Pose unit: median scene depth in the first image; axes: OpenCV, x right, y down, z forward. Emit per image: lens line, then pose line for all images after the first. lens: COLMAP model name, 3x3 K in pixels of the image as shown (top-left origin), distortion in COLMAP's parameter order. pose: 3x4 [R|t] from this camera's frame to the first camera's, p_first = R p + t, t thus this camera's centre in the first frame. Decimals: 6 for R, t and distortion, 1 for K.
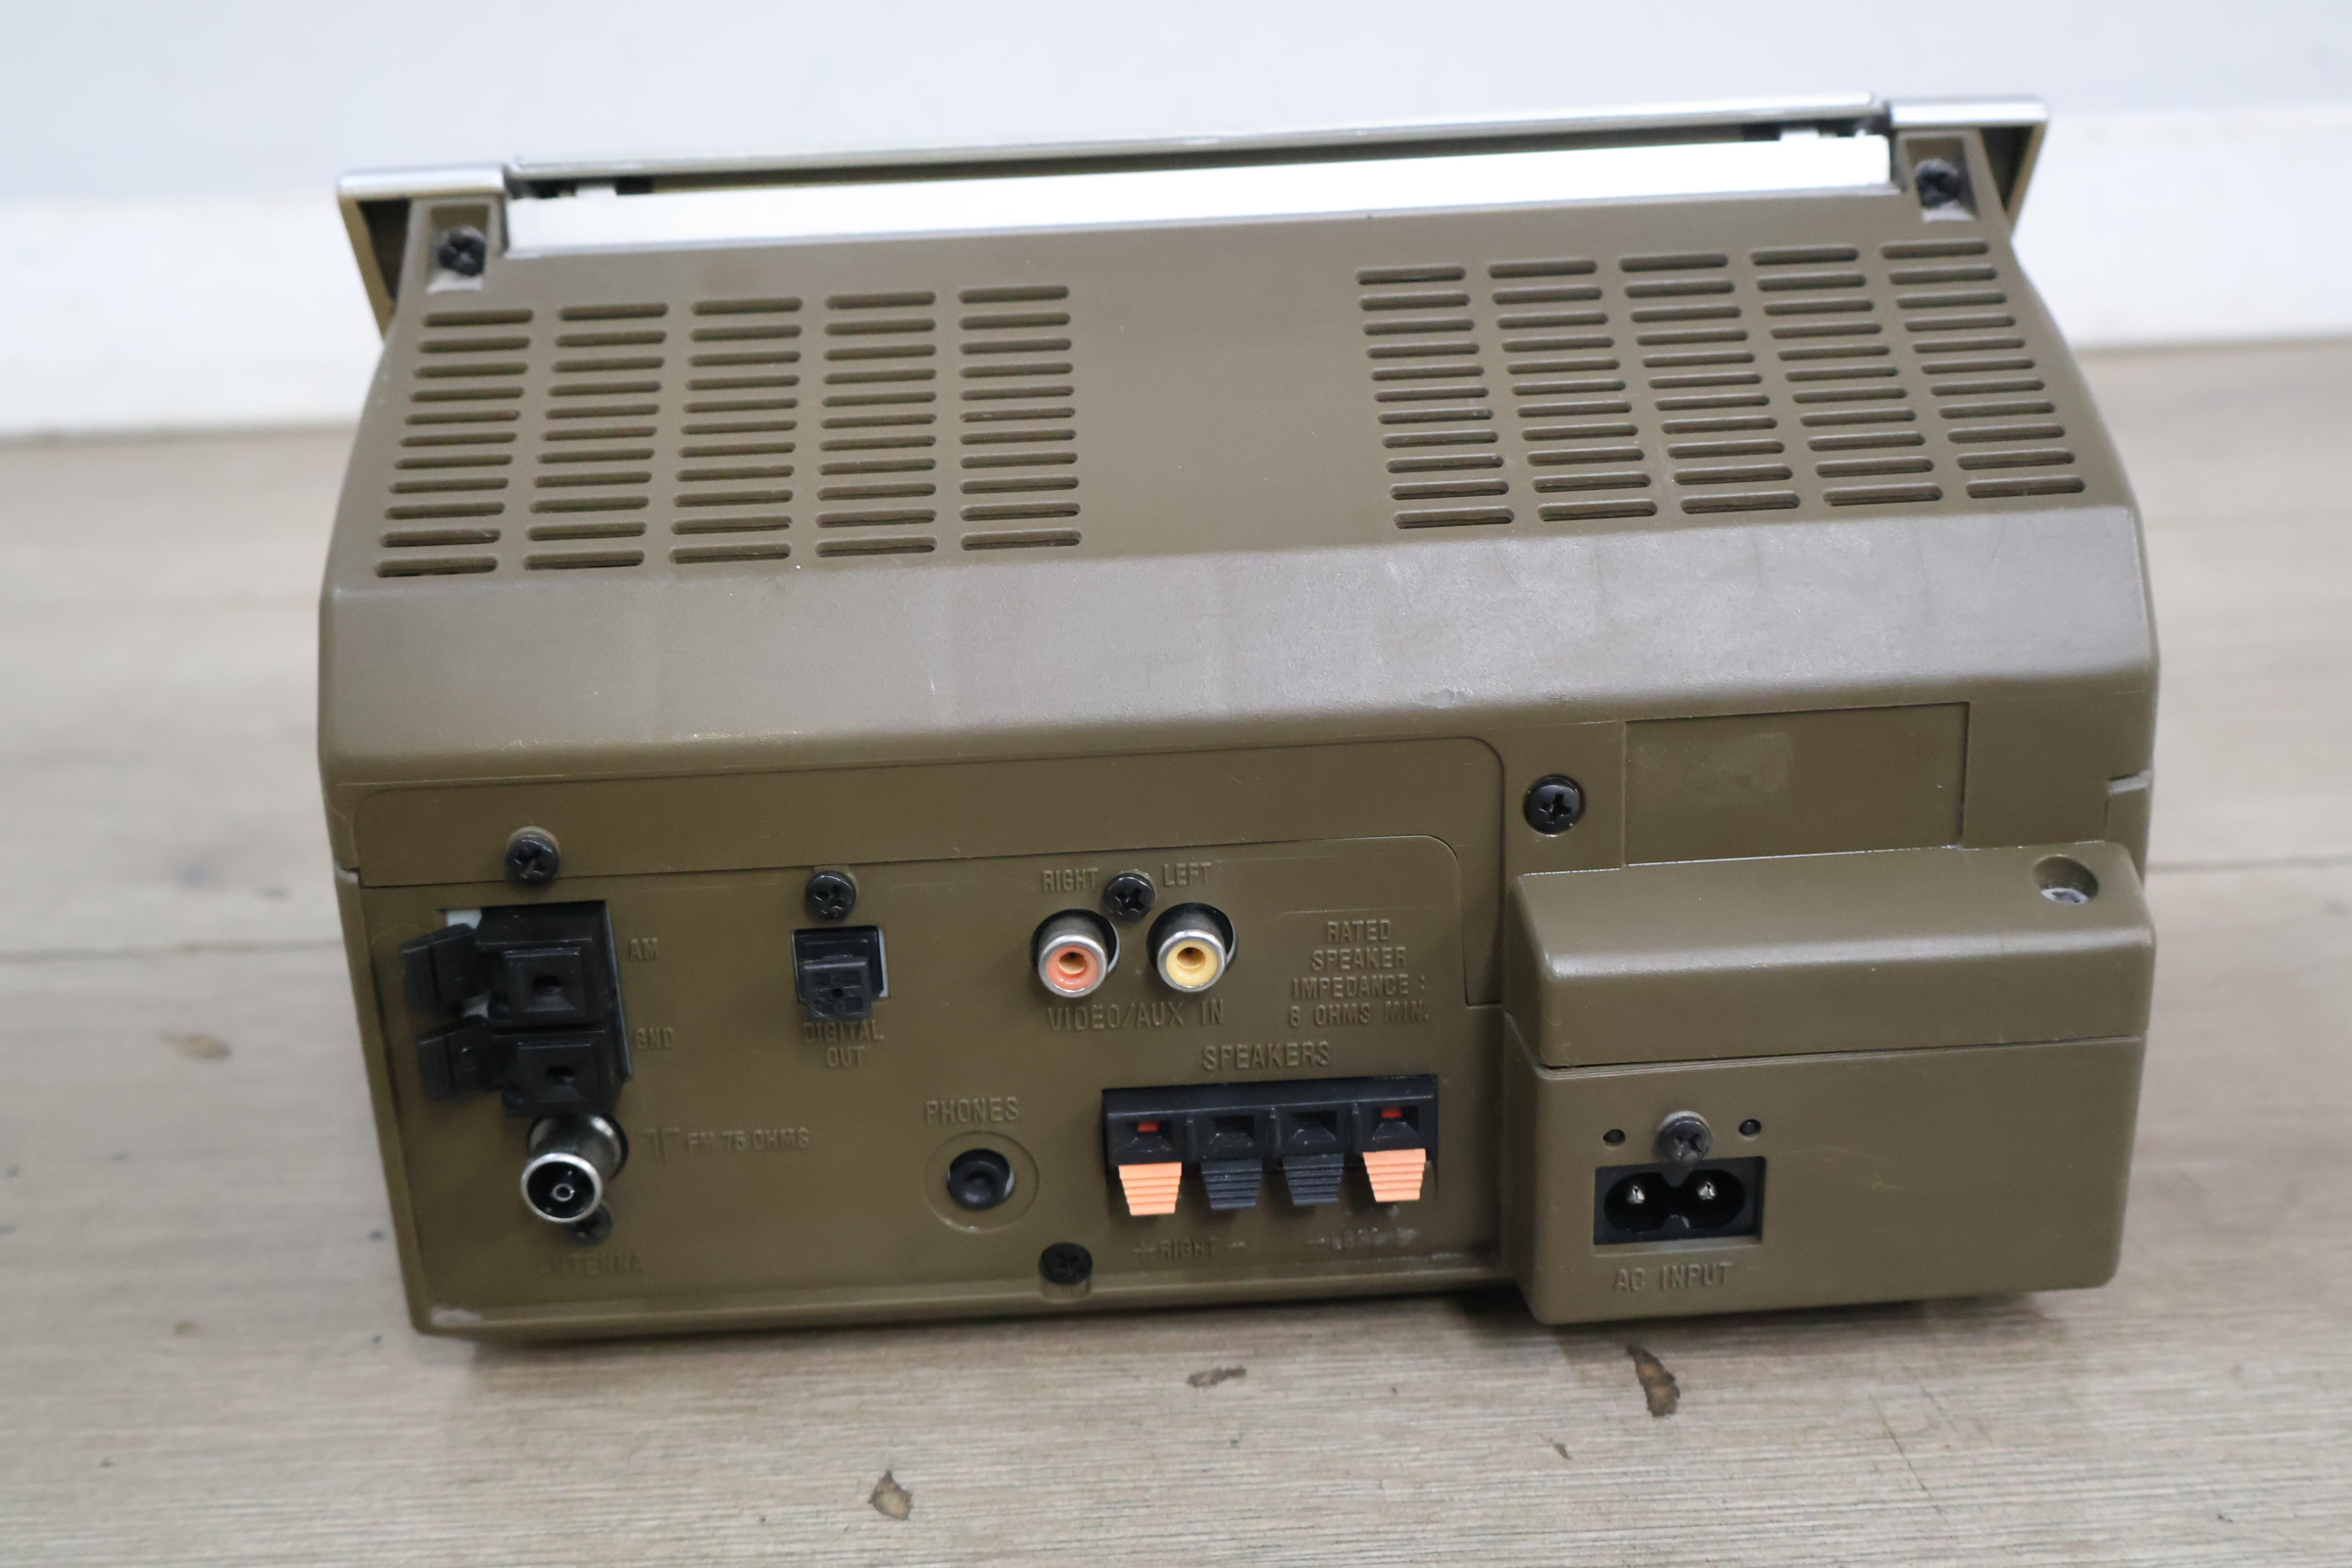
lens RADIAL K [[2545.9, 0, 1172.6], [0, 2545.9, 818.8], [0, 0, 1]] dist [-0.007374, 0.021183]
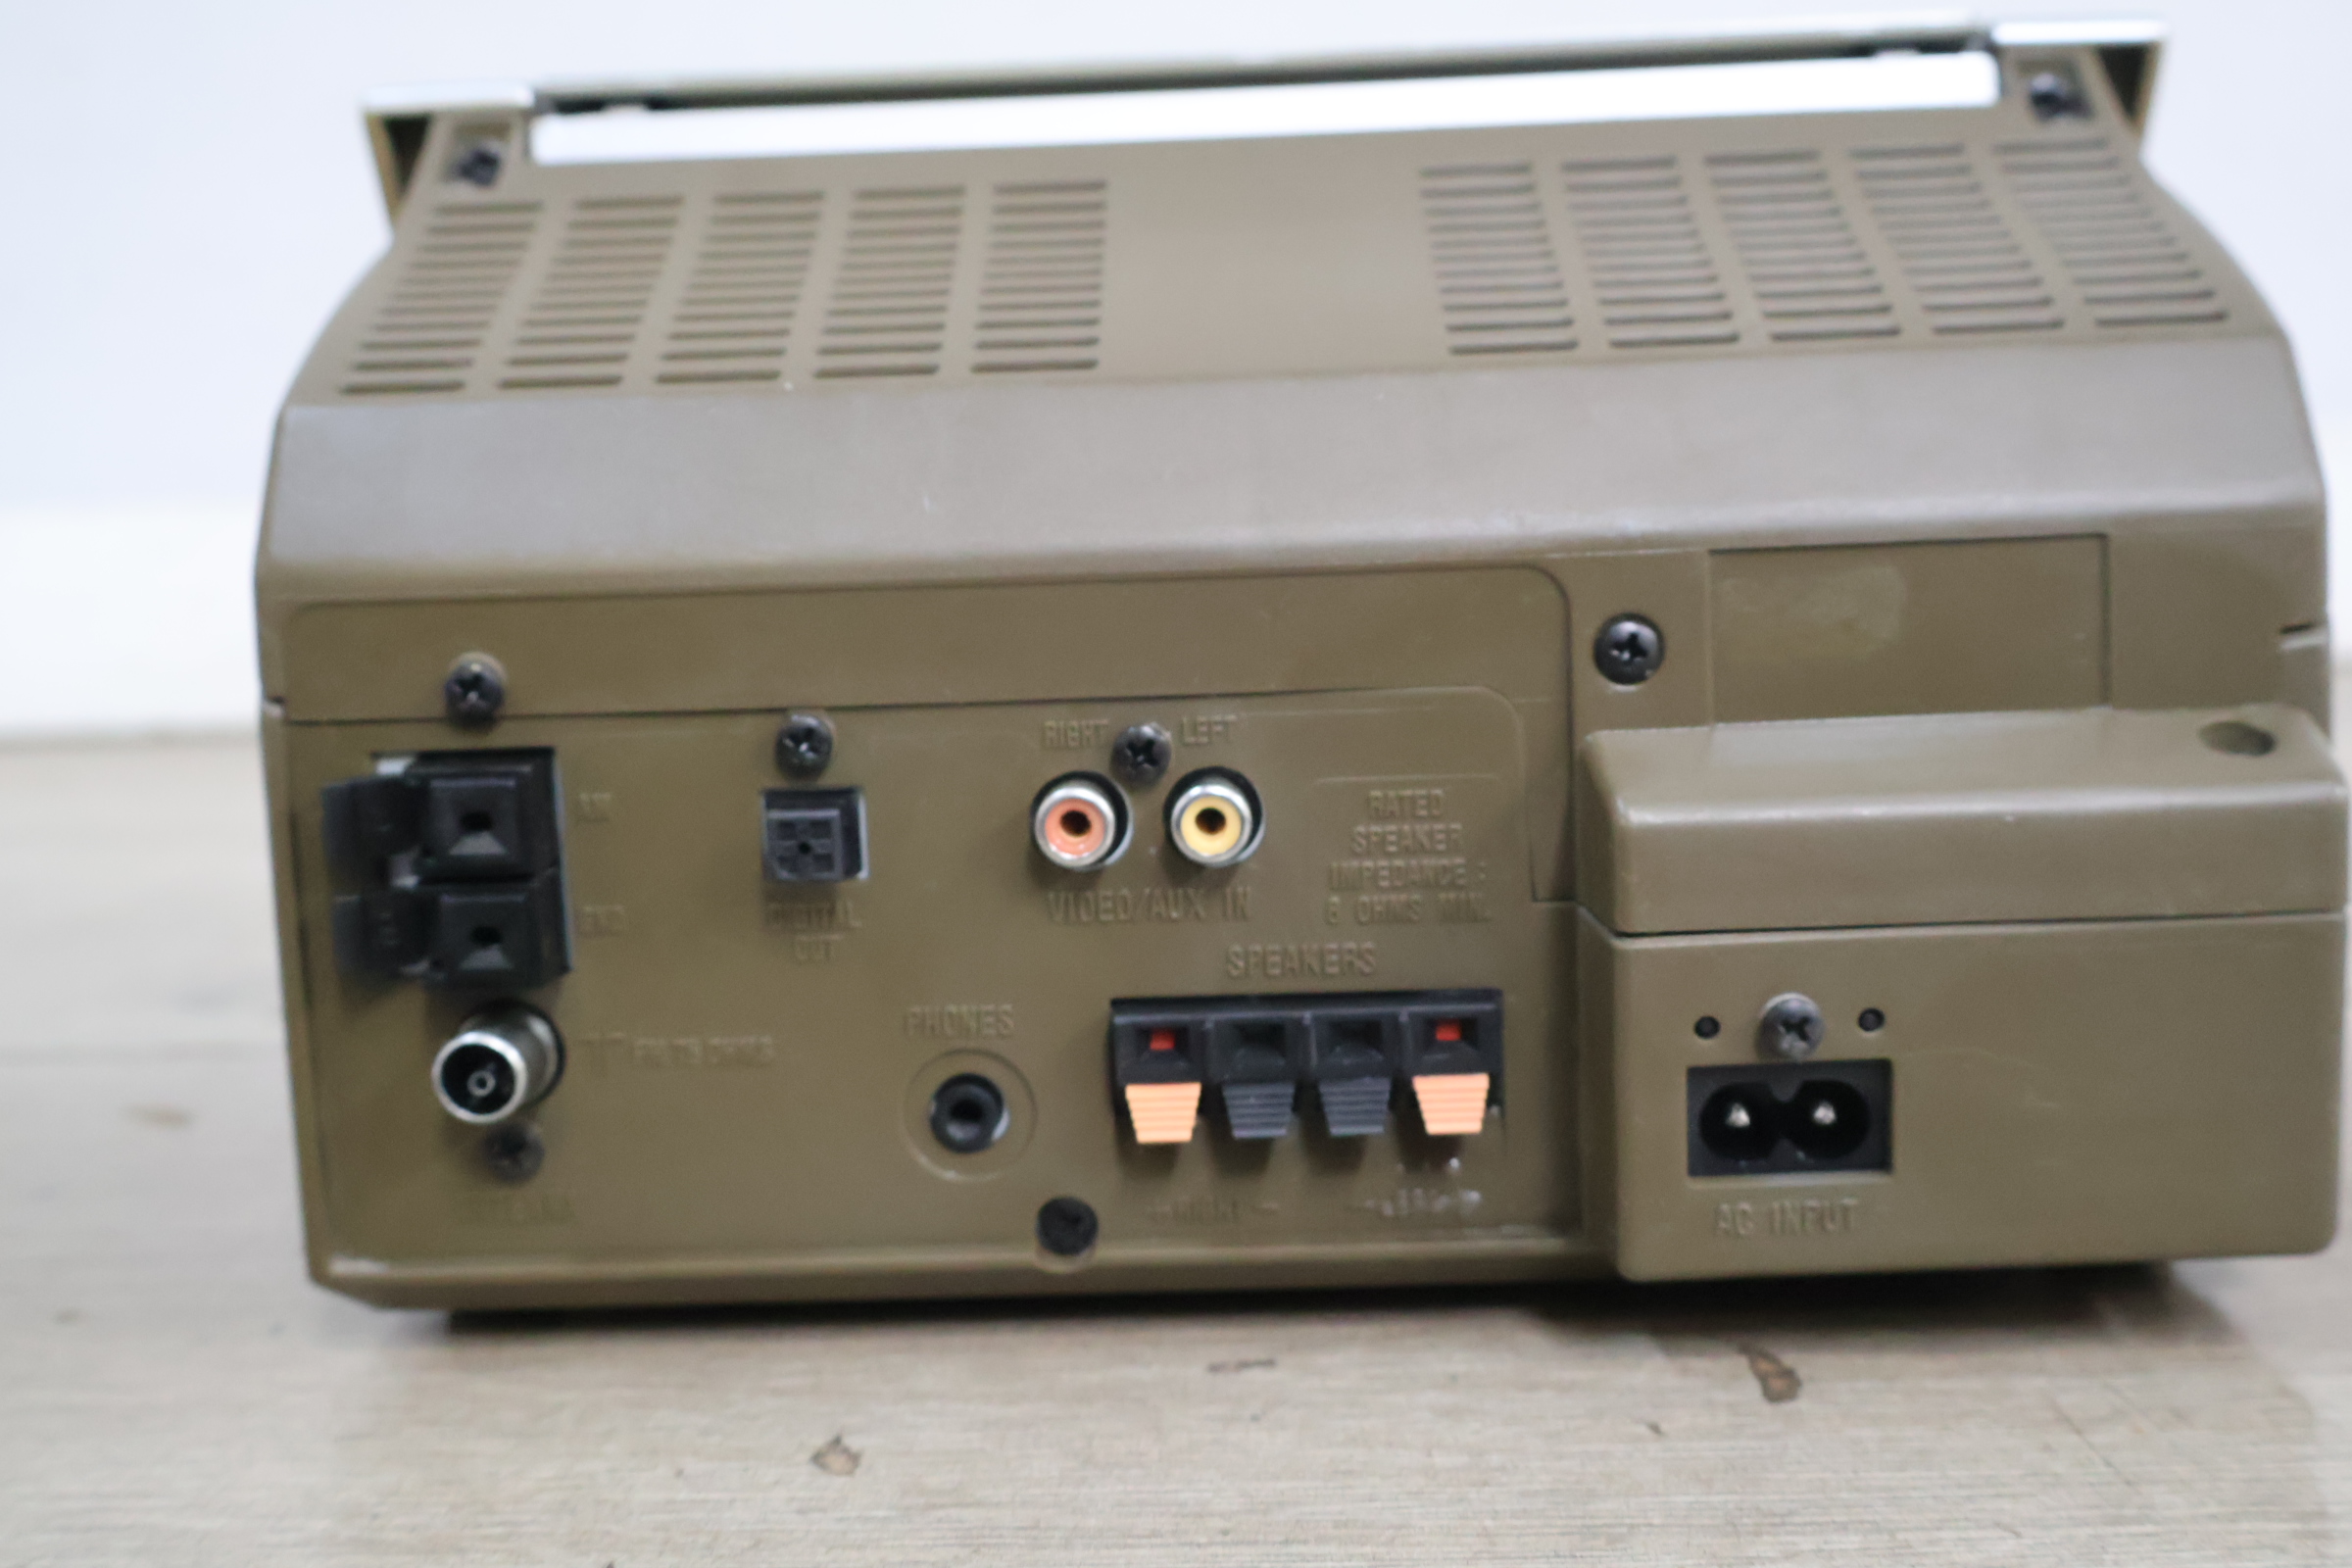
lens RADIAL K [[2602.5, 0, 1160.1], [0, 2602.5, 742.9], [0, 0, 1]] dist [-0.005103, 0.011386]
pose [[0.997505, 0.008594, -0.070069, 0.051221], [-0.024914, 0.971551, -0.235518, 0.234435], [0.066052, 0.236676, 0.969341, 0.128668]]
